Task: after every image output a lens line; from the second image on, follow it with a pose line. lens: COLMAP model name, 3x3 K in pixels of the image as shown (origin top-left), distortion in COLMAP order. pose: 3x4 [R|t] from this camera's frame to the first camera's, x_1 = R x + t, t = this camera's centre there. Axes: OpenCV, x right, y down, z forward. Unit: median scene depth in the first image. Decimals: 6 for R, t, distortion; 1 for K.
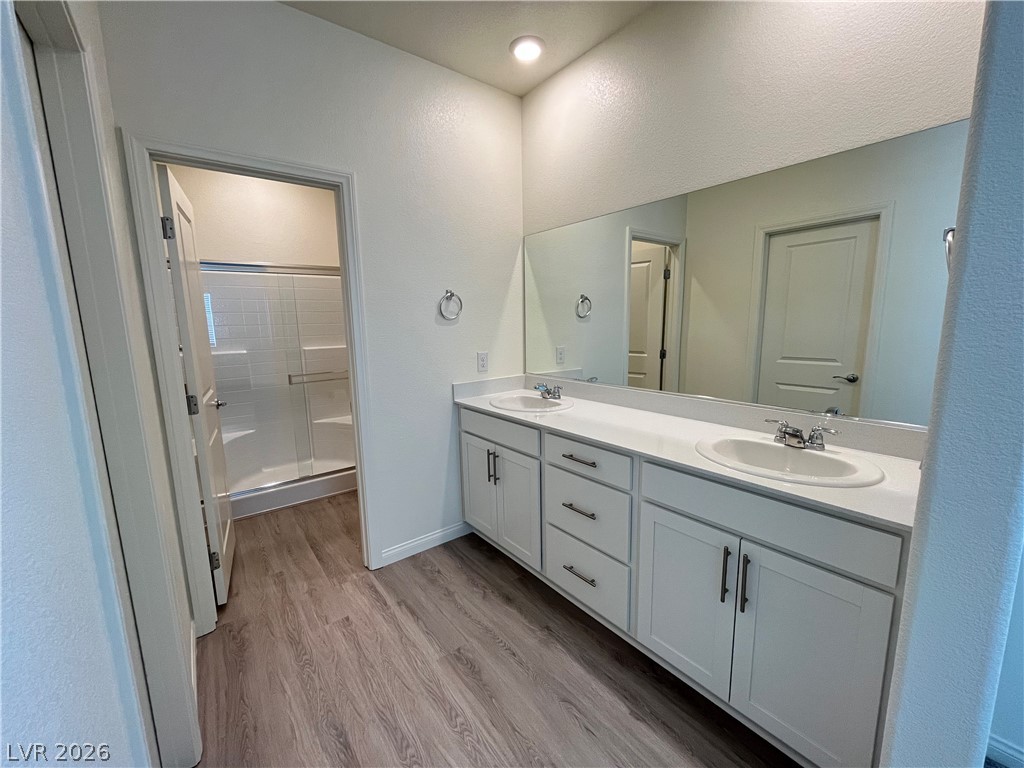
lens RADIAL K [[416.2, 0, 513.4], [0, 416.2, 385.0], [0, 0, 1]] dist [-0.003963, -0.000454]
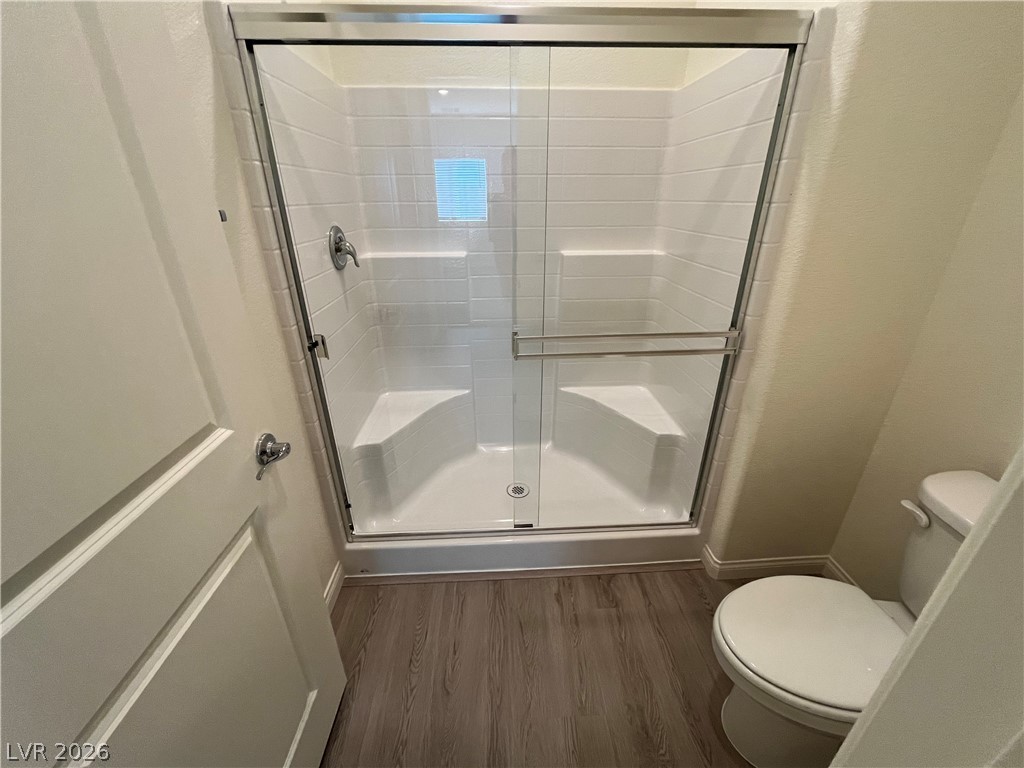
lens RADIAL K [[416.2, 0, 513.4], [0, 416.2, 385.0], [0, 0, 1]] dist [-0.003963, -0.000454]
pose [[0.818320, 0.255641, -0.514781, -0.281889], [-0.104306, 0.946821, 0.304384, -0.095407], [0.565219, -0.195389, 0.801468, 0.591871]]
